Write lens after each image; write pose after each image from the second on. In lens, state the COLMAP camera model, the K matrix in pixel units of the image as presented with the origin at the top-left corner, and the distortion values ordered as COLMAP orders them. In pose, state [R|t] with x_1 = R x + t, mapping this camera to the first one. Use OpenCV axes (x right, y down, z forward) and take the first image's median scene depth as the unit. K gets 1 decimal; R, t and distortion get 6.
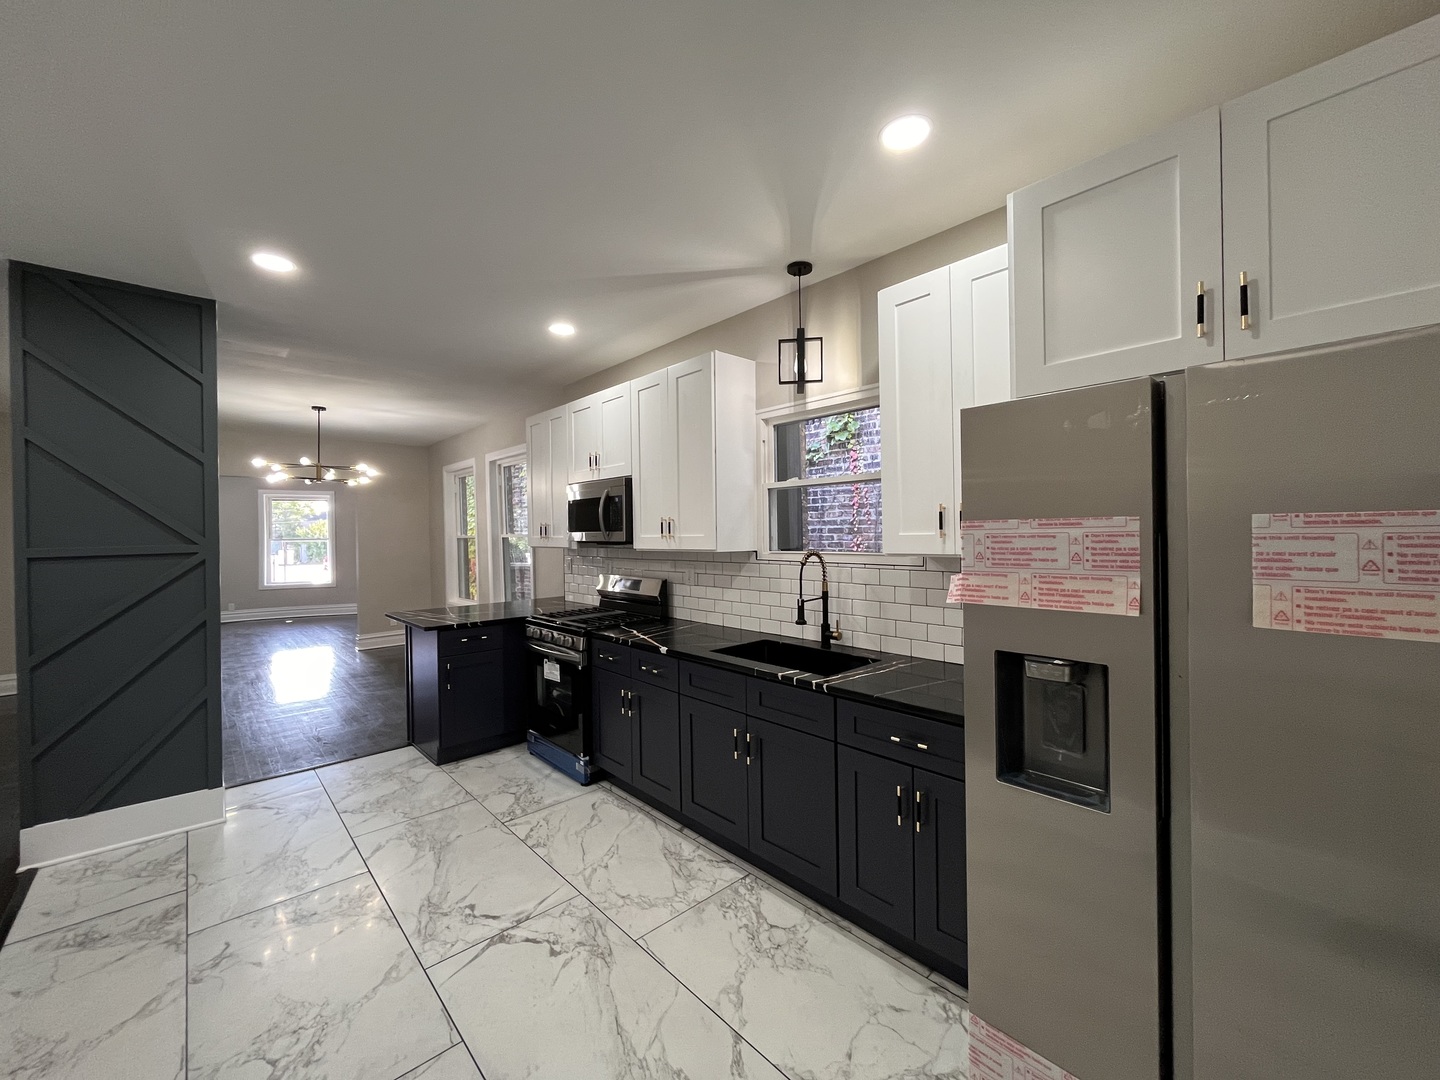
lens RADIAL K [[580.2, 0, 722.1], [0, 580.2, 533.8], [0, 0, 1]] dist [-0.002249, -0.000390]
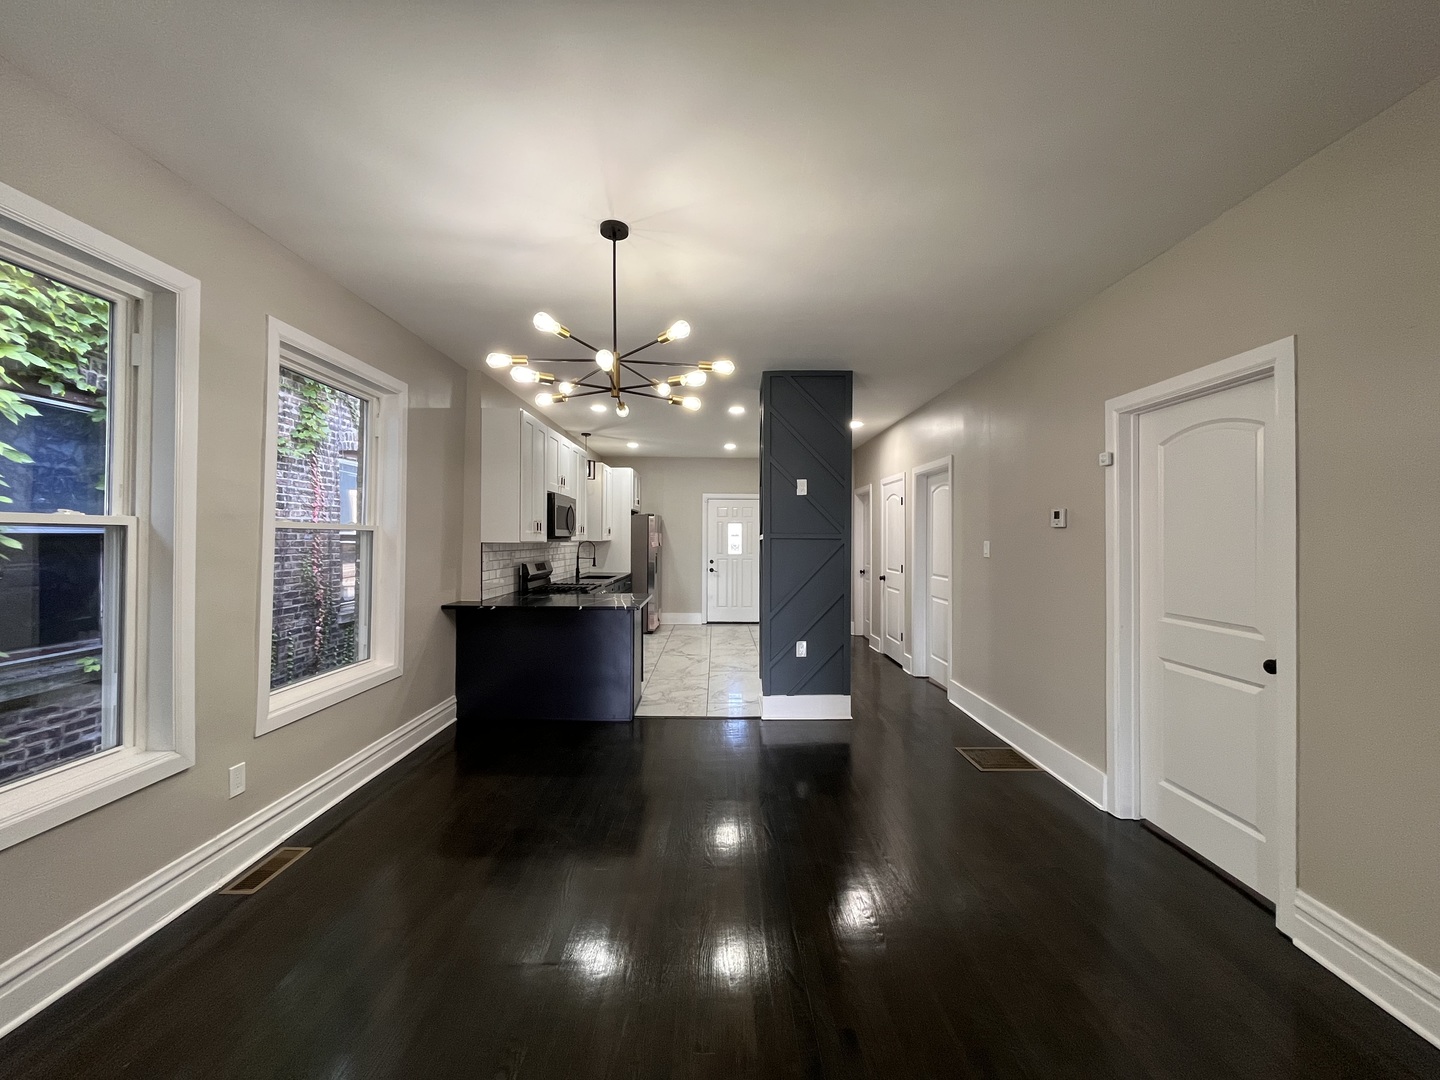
lens RADIAL K [[583.6, 0, 720.5], [0, 583.6, 534.3], [0, 0, 1]] dist [0.001966, -0.000016]
pose [[-0.741328, 0.016663, 0.670936, -1.046697], [0.008636, 0.999846, -0.015290, 0.024708], [-0.671088, -0.005540, -0.741357, 1.270997]]
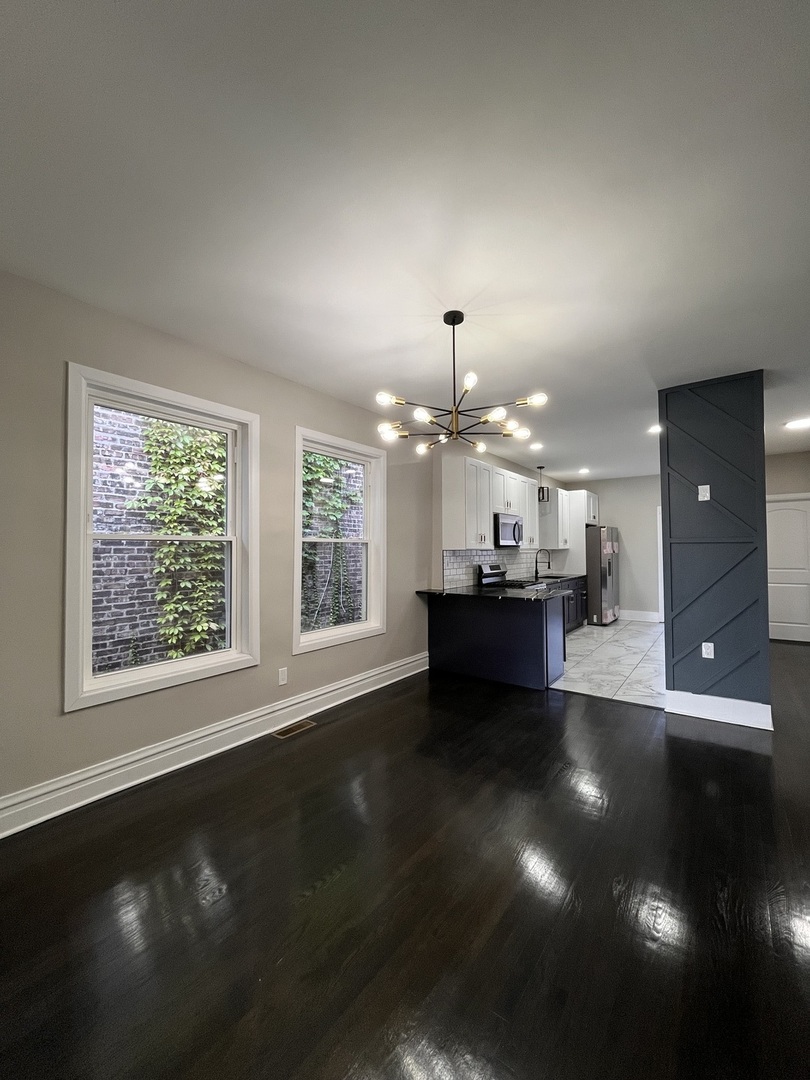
lens RADIAL K [[435.2, 0, 405.0], [0, 435.2, 540.0], [0, 0, 1]] dist [-0.002249, -0.000390]
pose [[-0.188208, 0.039412, 0.981338, -1.117274], [0.012666, 0.999209, -0.037700, 0.033197], [-0.982047, 0.005334, -0.188558, 1.134247]]
